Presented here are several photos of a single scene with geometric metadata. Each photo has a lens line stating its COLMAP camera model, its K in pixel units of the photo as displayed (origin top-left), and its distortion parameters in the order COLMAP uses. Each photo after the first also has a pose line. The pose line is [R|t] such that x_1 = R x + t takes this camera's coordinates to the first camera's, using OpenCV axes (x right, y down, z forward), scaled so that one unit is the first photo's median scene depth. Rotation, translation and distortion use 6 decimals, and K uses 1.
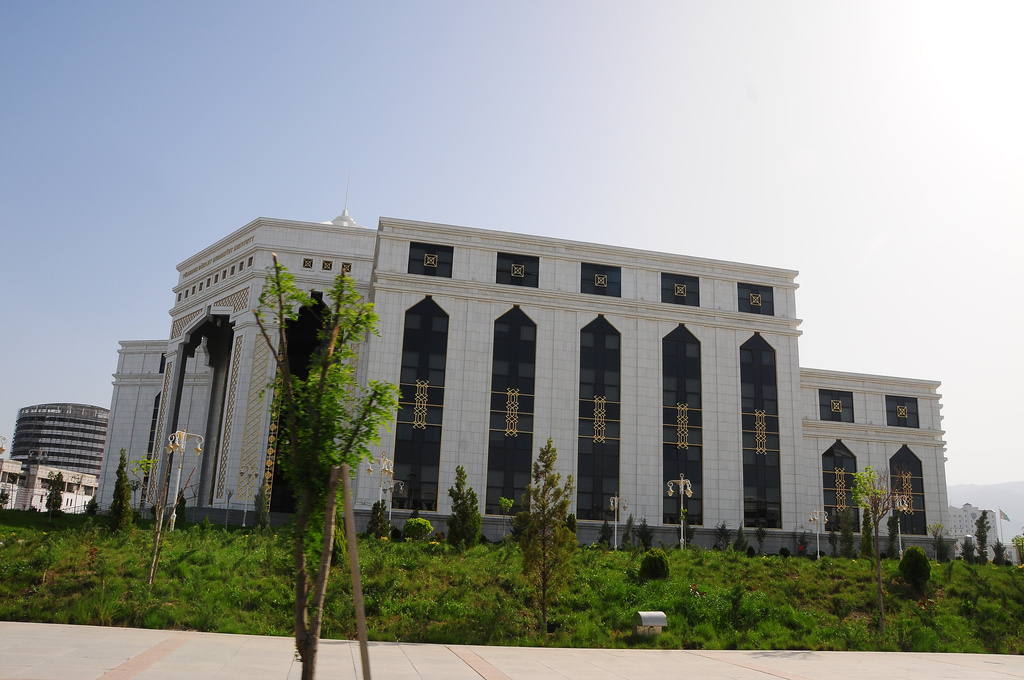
lens RADIAL K [[834.8, 0, 512.0], [0, 834.8, 340.0], [0, 0, 1]] dist [-0.181942, 0.133822]
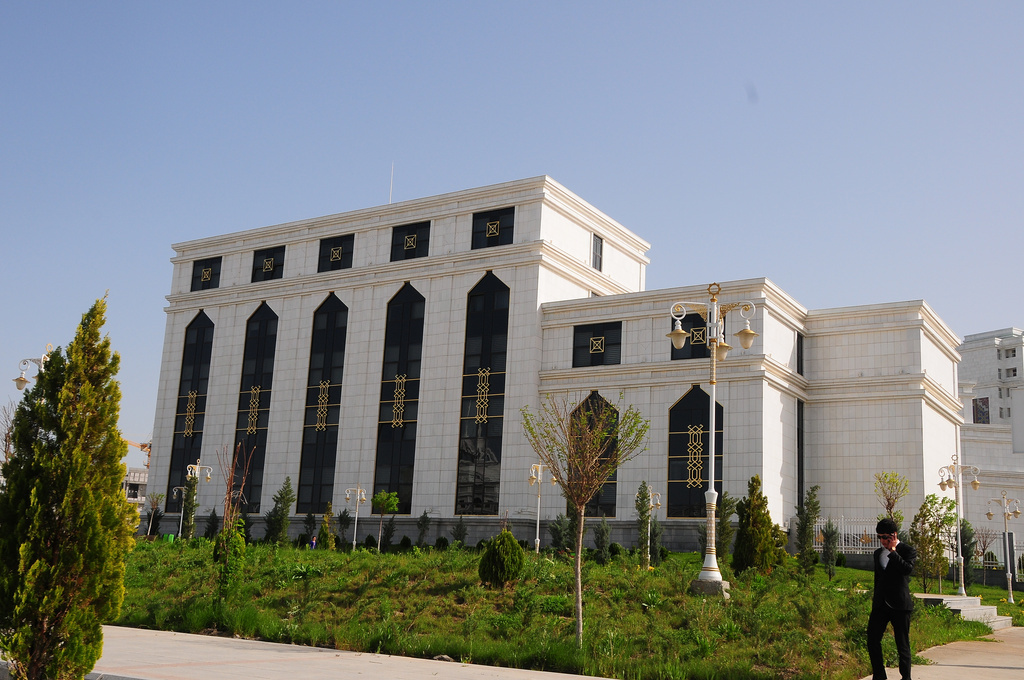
lens RADIAL K [[1142.8, 0, 512.0], [0, 1142.8, 340.0], [0, 0, 1]] dist [-0.000855, 0.003884]
pose [[0.701273, -0.161234, -0.694421, 1.081043], [0.182892, 0.982177, -0.043350, 0.109645], [0.689034, -0.096604, 0.718262, 0.214922]]
